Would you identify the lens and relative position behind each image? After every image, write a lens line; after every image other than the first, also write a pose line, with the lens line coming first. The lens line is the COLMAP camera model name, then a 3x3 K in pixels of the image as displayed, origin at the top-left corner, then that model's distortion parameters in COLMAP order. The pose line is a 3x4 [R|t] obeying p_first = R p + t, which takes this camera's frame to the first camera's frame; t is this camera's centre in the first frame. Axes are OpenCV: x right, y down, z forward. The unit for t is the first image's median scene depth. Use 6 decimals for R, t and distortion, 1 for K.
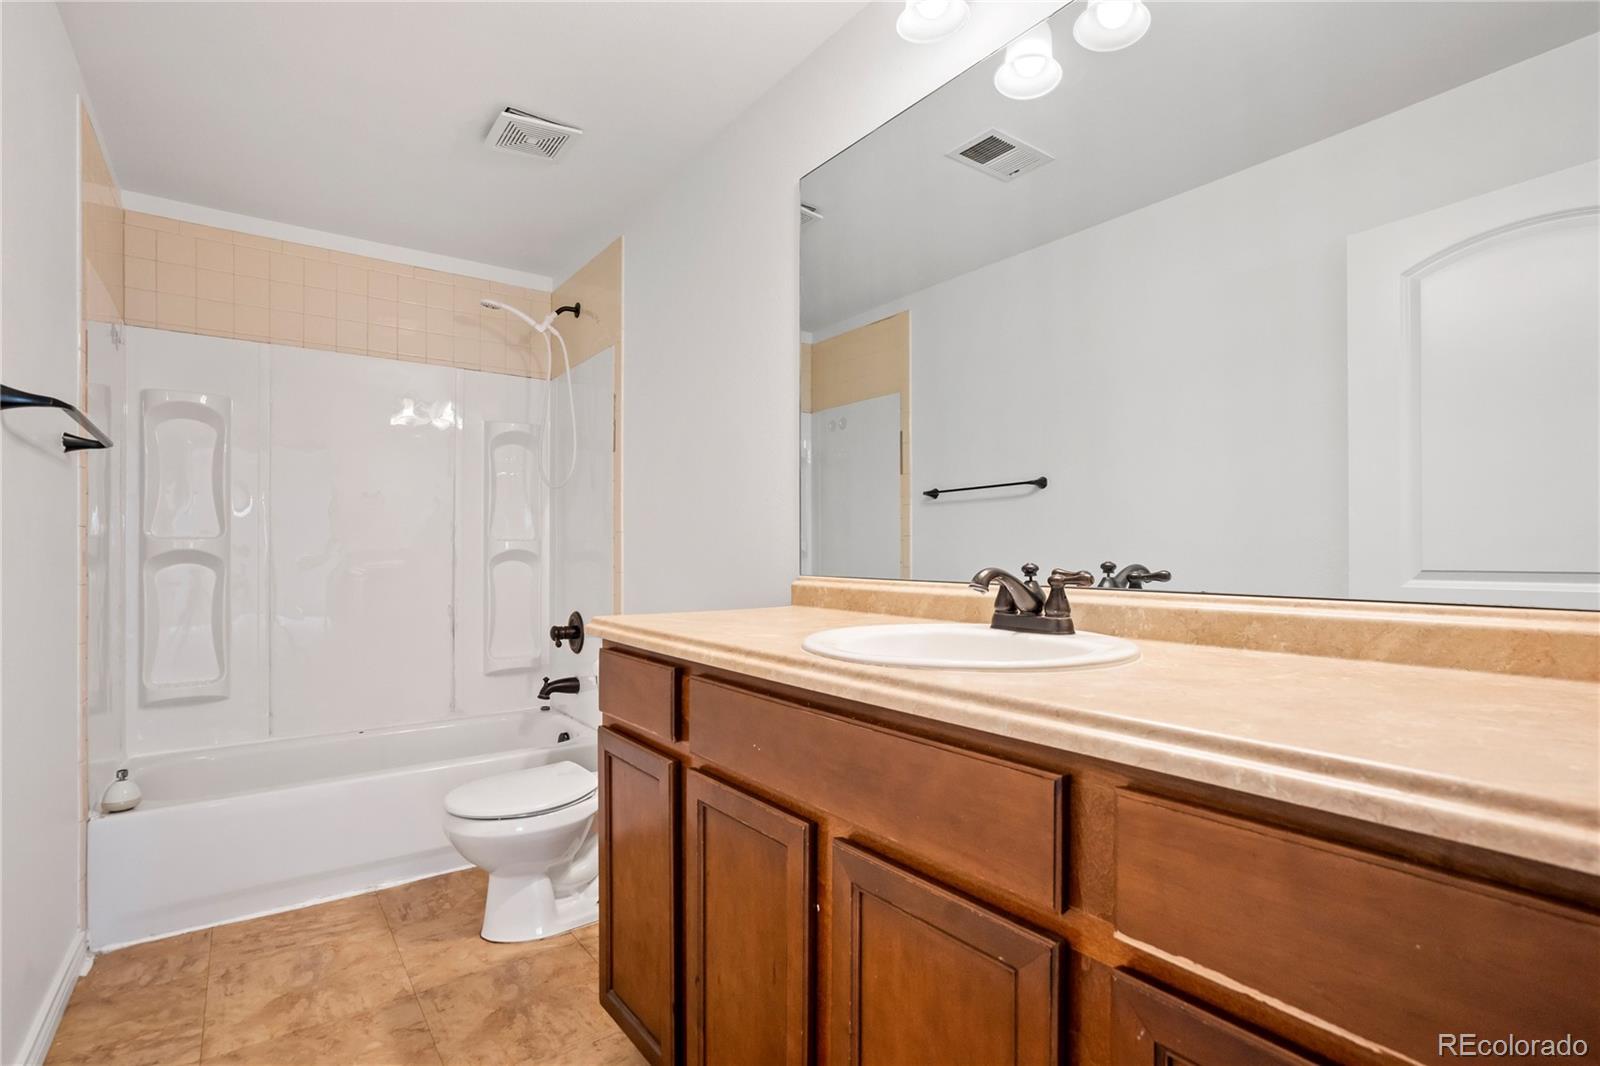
lens RADIAL K [[748.3, 0, 807.5], [0, 748.3, 530.6], [0, 0, 1]] dist [-0.028976, 0.016176]
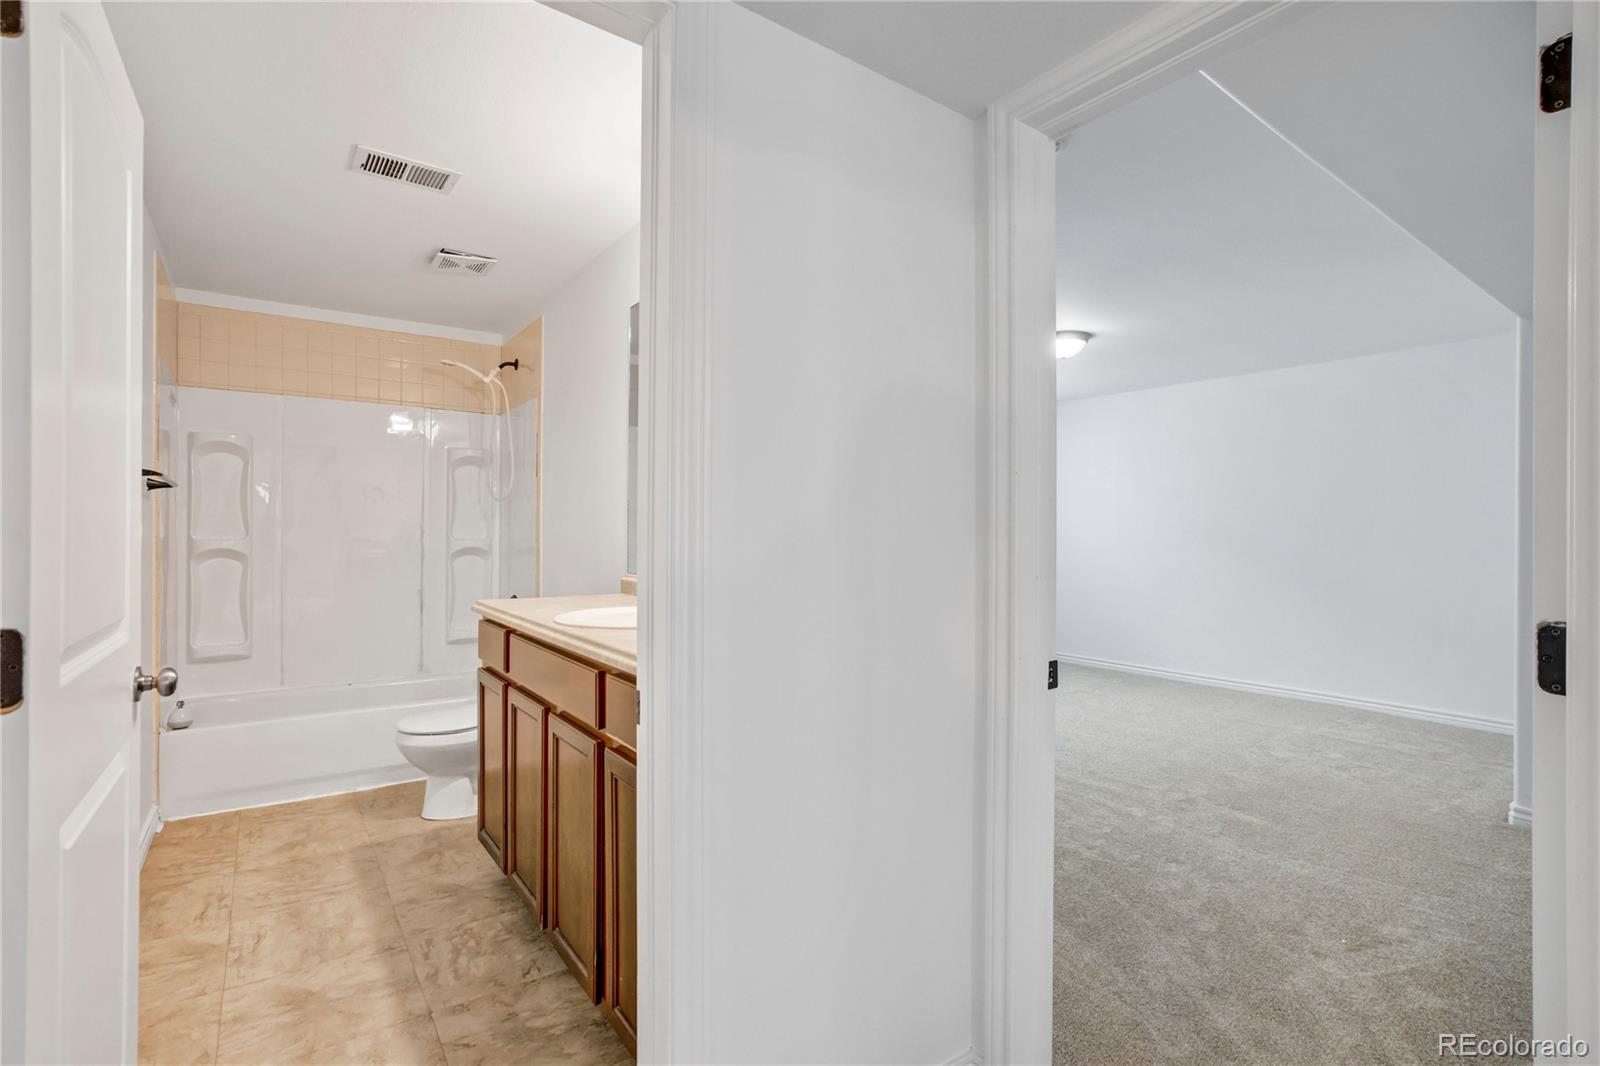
lens RADIAL K [[748.5, 0, 803.4], [0, 748.5, 514.9], [0, 0, 1]] dist [-0.016530, 0.016505]
pose [[0.999704, 0.005268, -0.023736, 0.363169], [-0.005188, 0.999981, 0.003435, -0.062702], [0.023753, -0.003311, 0.999712, -0.477476]]
